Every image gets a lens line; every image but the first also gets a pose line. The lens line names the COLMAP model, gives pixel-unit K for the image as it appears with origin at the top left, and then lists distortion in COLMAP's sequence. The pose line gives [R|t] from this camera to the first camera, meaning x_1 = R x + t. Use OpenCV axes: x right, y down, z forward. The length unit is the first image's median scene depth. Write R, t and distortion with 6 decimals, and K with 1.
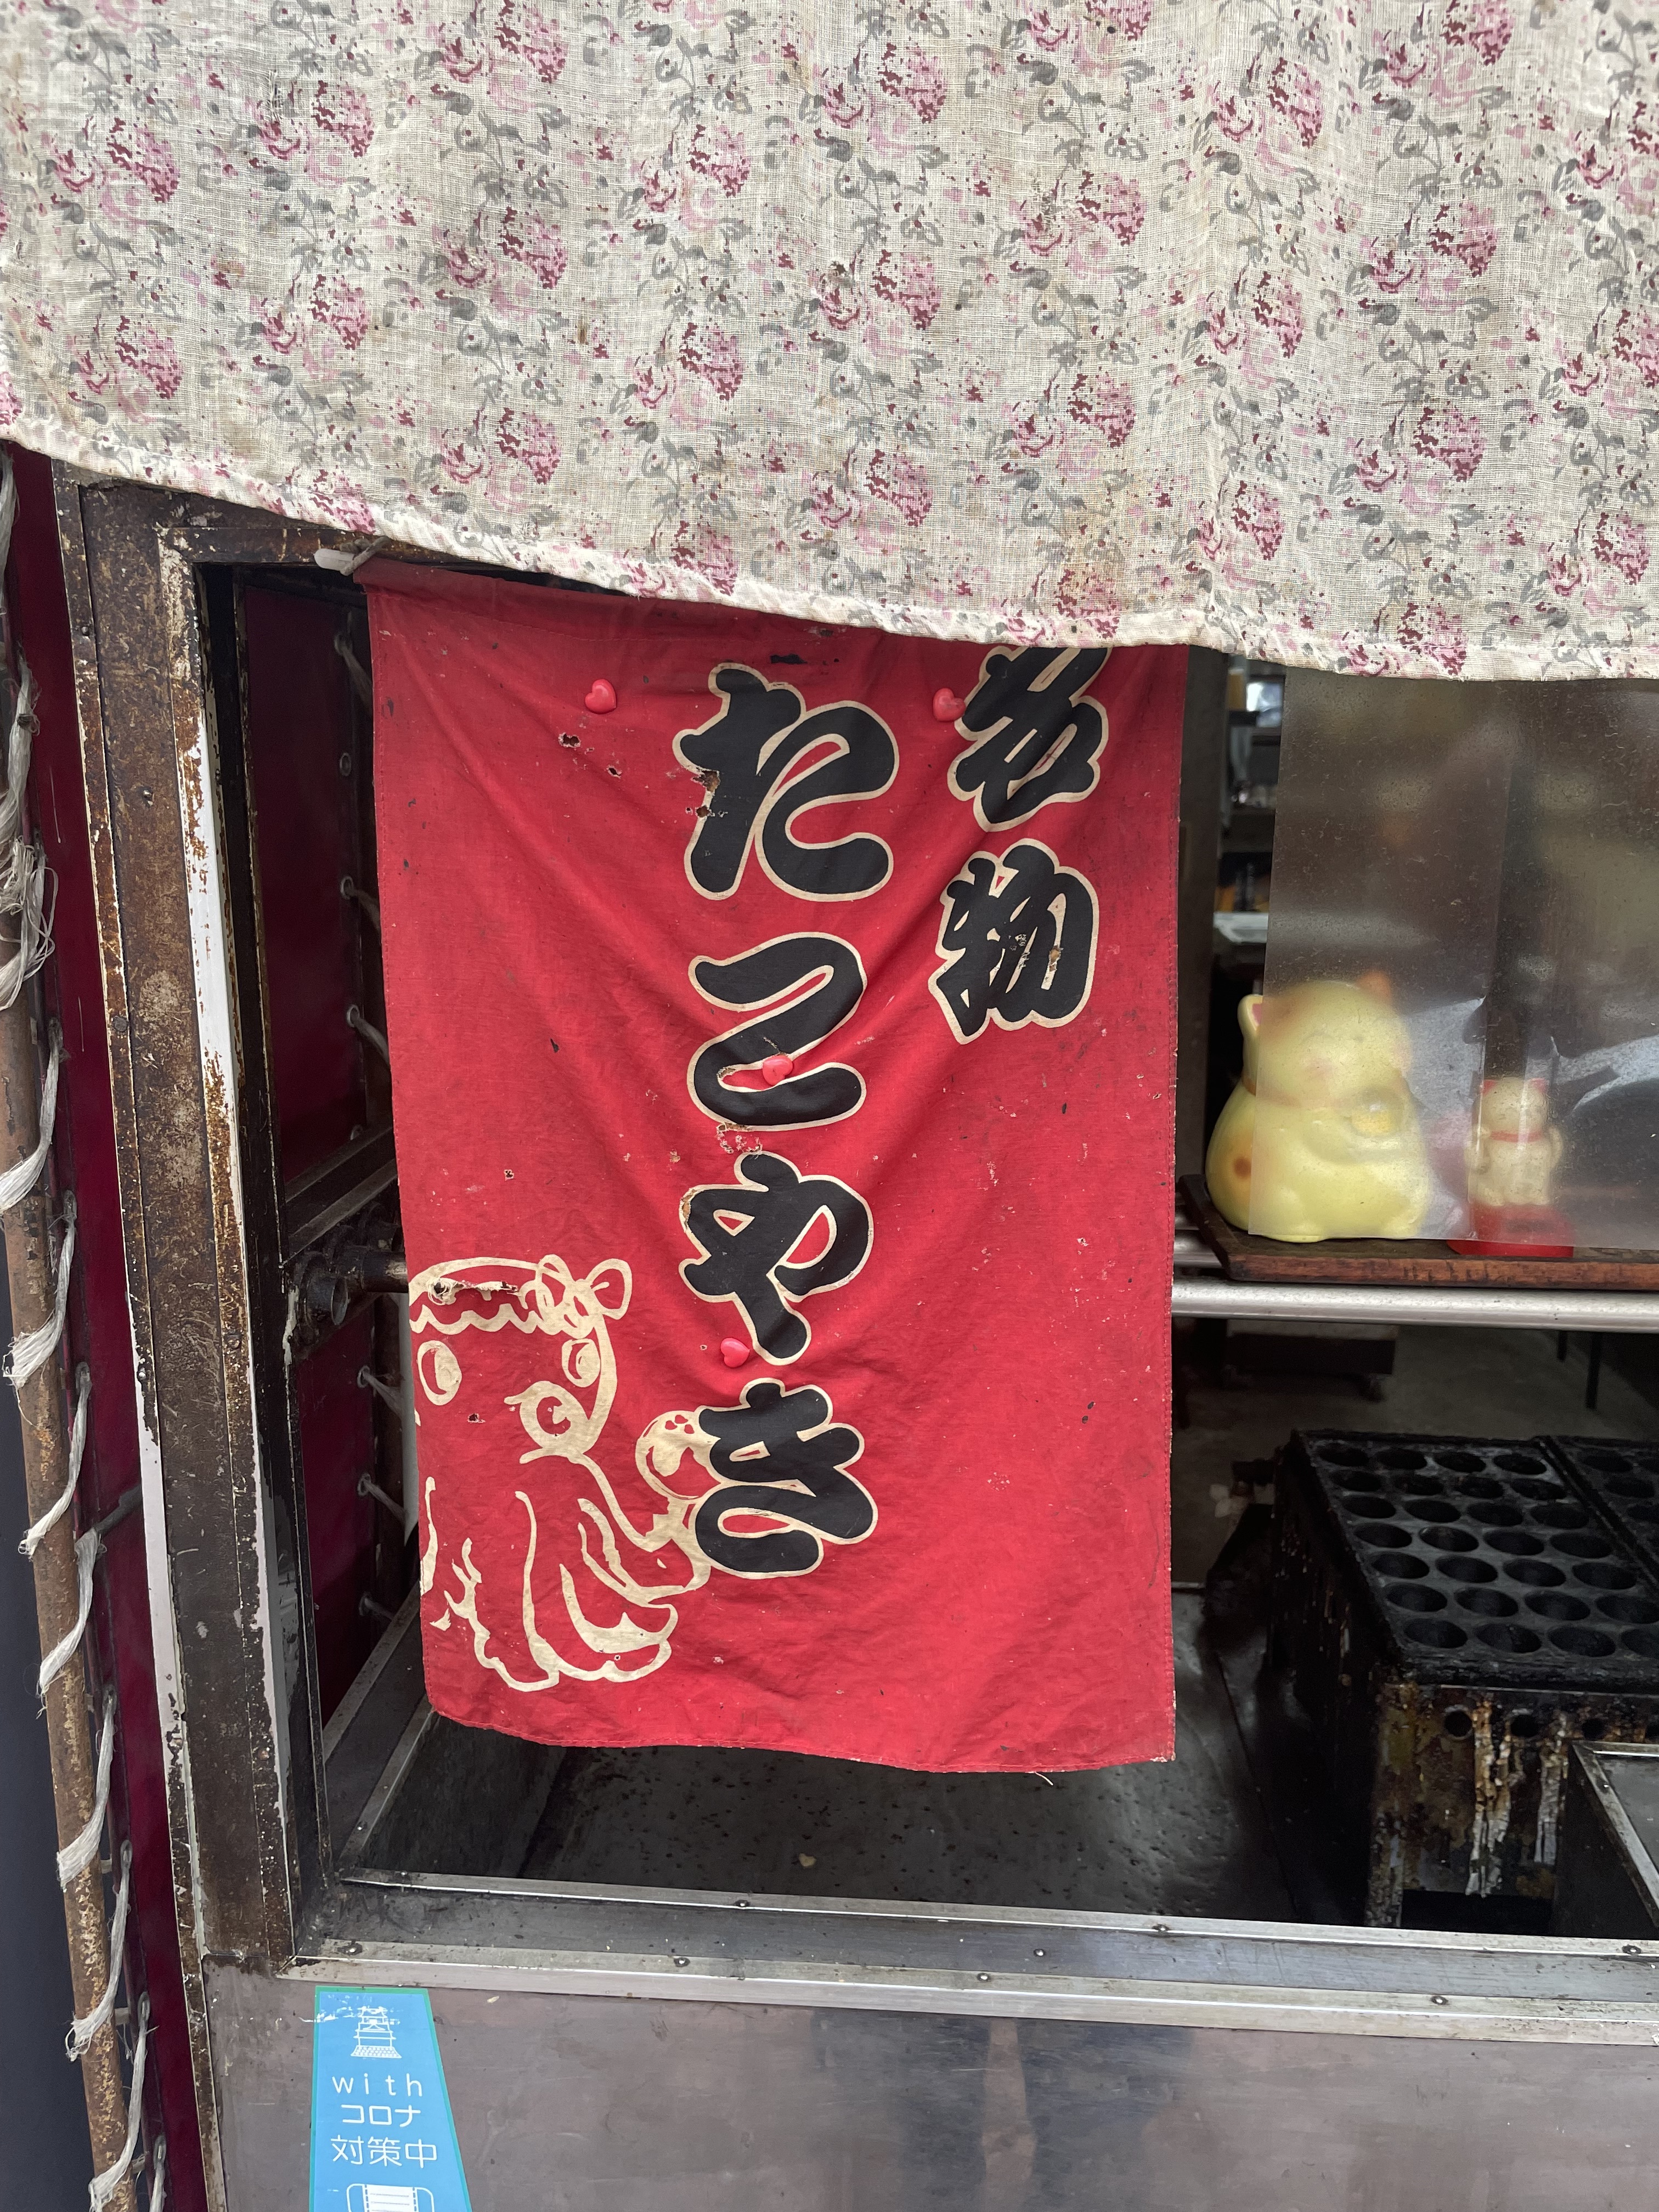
lens RADIAL K [[1697.7, 0, 856.2], [0, 1697.7, 1156.9], [0, 0, 1]] dist [0.091663, -0.132021]
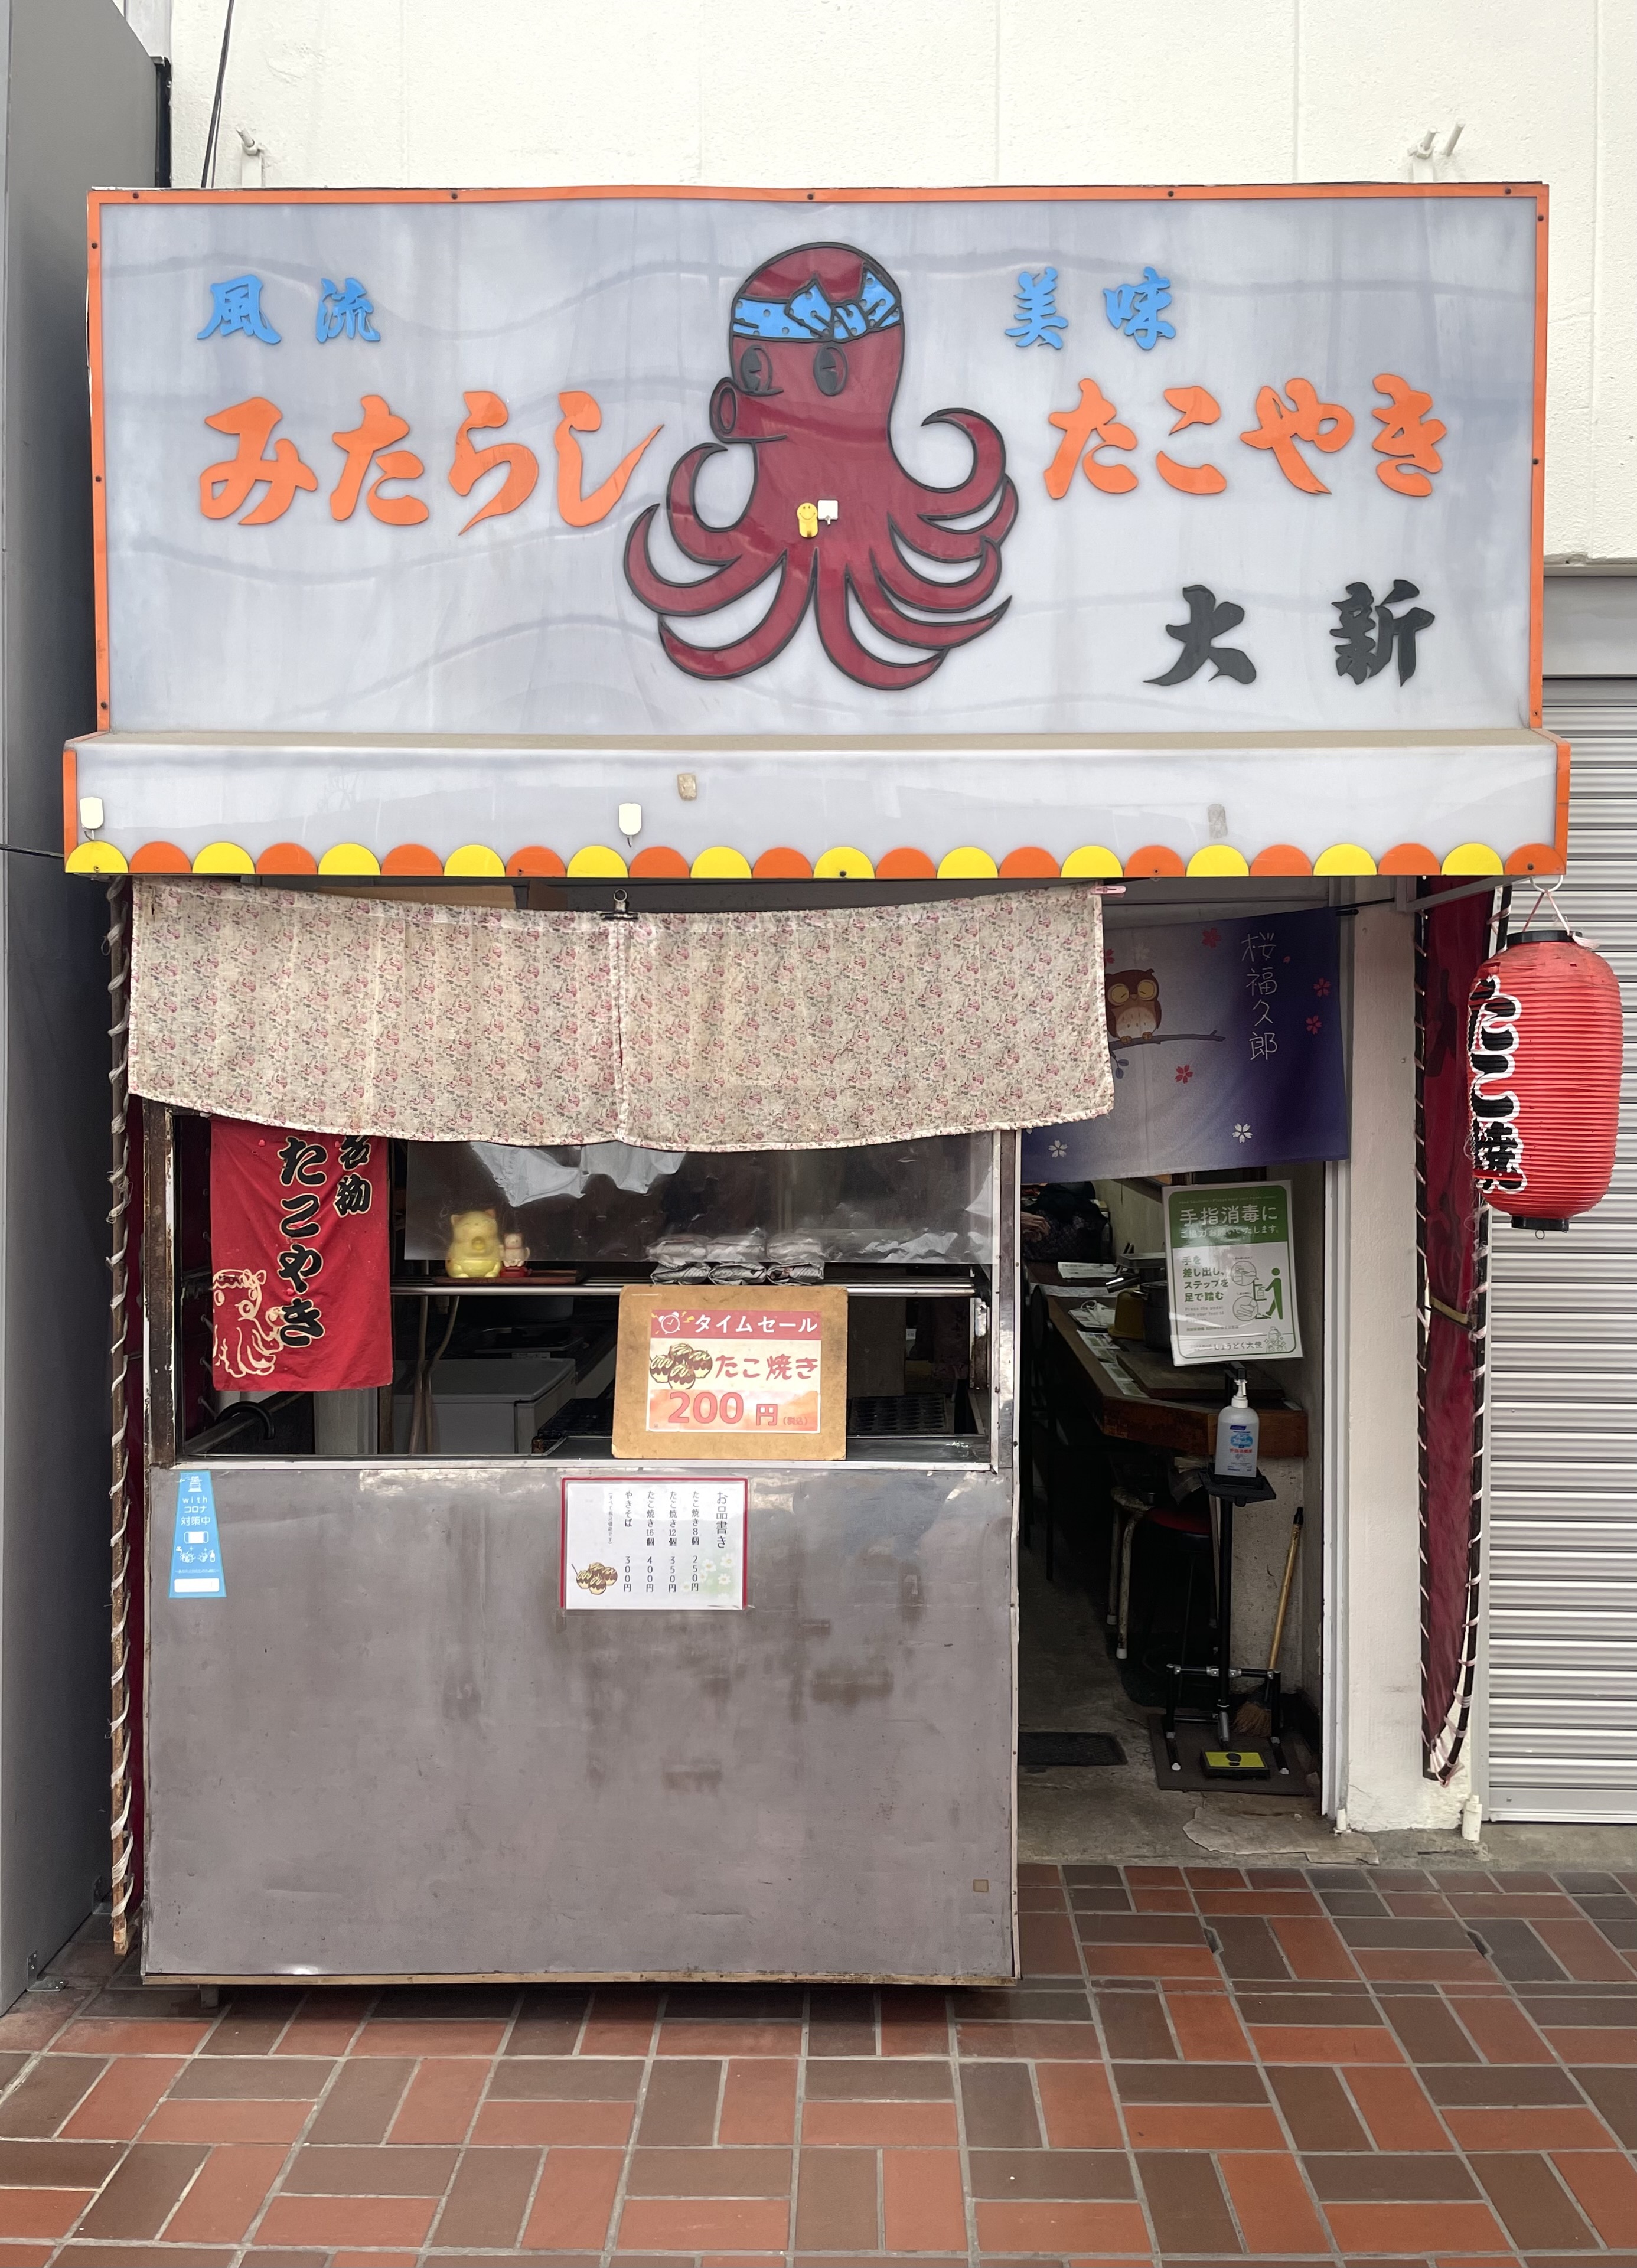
lens RADIAL K [[1805.2, 0, 848.1], [0, 1805.2, 1133.7], [0, 0, 1]] dist [0.087236, -0.073852]
pose [[0.998697, -0.009704, 0.050093, 1.234561], [0.019731, 0.978823, -0.203753, 0.767637], [-0.047054, 0.204476, 0.977740, -4.047174]]
